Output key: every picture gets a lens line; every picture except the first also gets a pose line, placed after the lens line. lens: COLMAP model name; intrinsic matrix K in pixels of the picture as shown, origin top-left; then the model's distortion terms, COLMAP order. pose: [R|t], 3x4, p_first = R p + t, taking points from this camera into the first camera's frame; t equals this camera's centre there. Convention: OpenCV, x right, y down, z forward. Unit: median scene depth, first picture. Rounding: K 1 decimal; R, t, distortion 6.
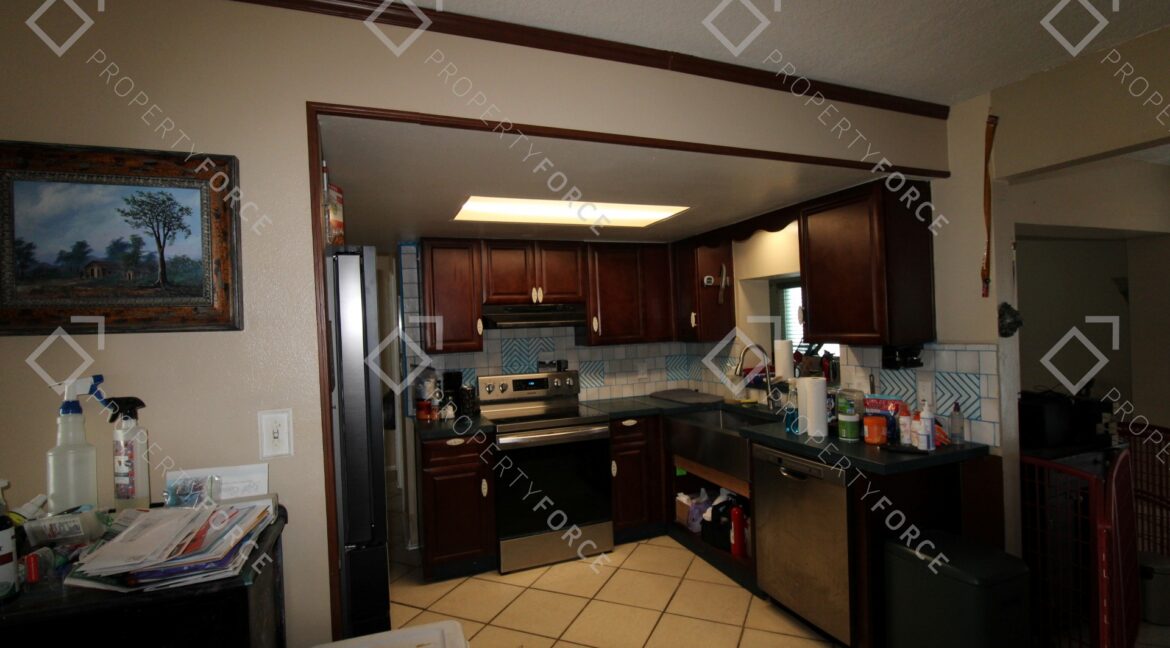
lens RADIAL K [[544.7, 0, 593.5], [0, 544.7, 327.5], [0, 0, 1]] dist [0.002158, -0.013053]
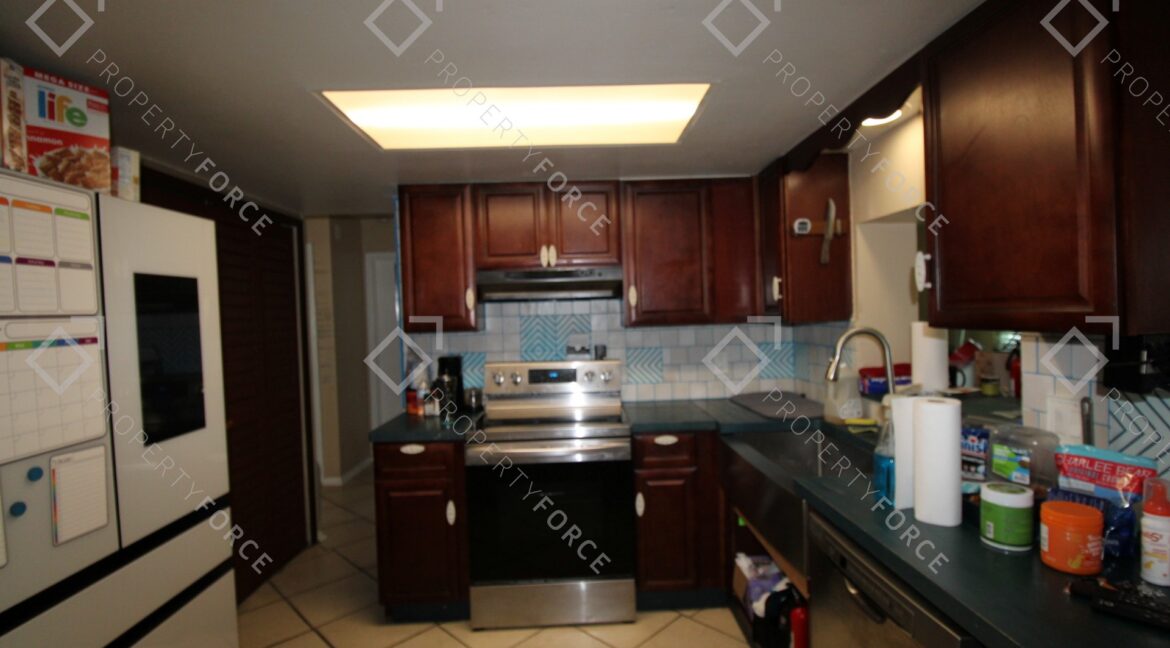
lens RADIAL K [[544.7, 0, 593.5], [0, 544.7, 327.5], [0, 0, 1]] dist [0.002158, -0.013053]
pose [[0.938229, 0.017456, -0.345574, 0.212478], [-0.005243, 0.999329, 0.036245, 0.009760], [0.345975, -0.032194, 0.937691, 0.331137]]
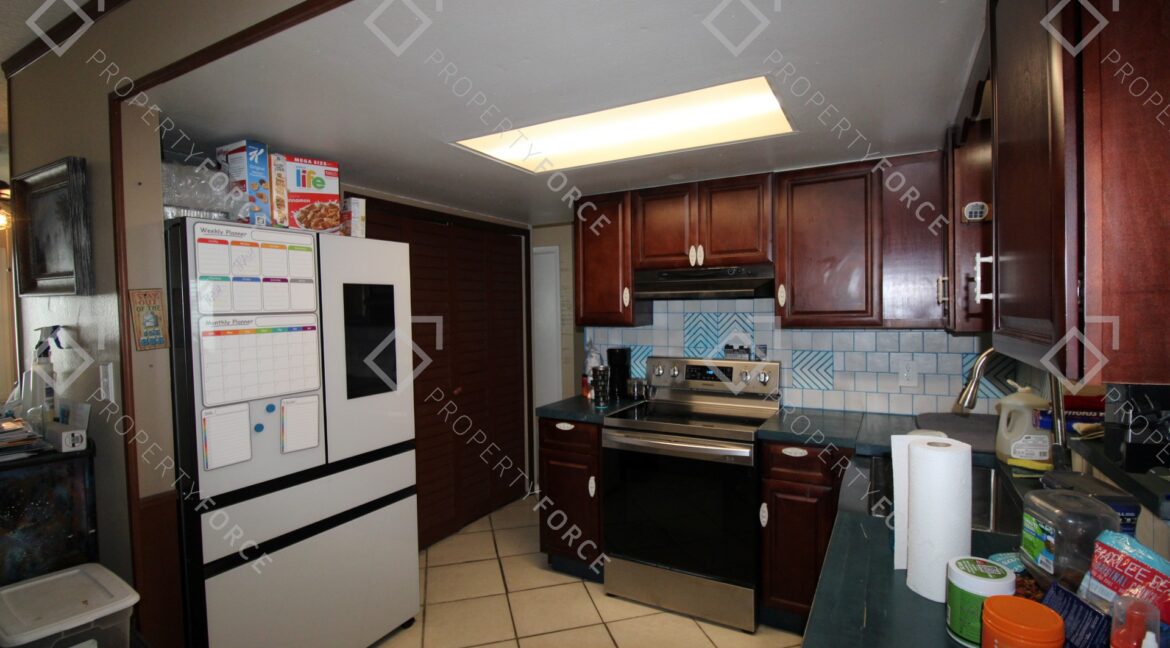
lens RADIAL K [[544.7, 0, 593.5], [0, 544.7, 327.5], [0, 0, 1]] dist [0.002158, -0.013053]
pose [[0.629568, 0.056085, -0.774919, 0.397455], [-0.011980, 0.997973, 0.062497, -0.006313], [0.776853, -0.030063, 0.628964, 0.420889]]
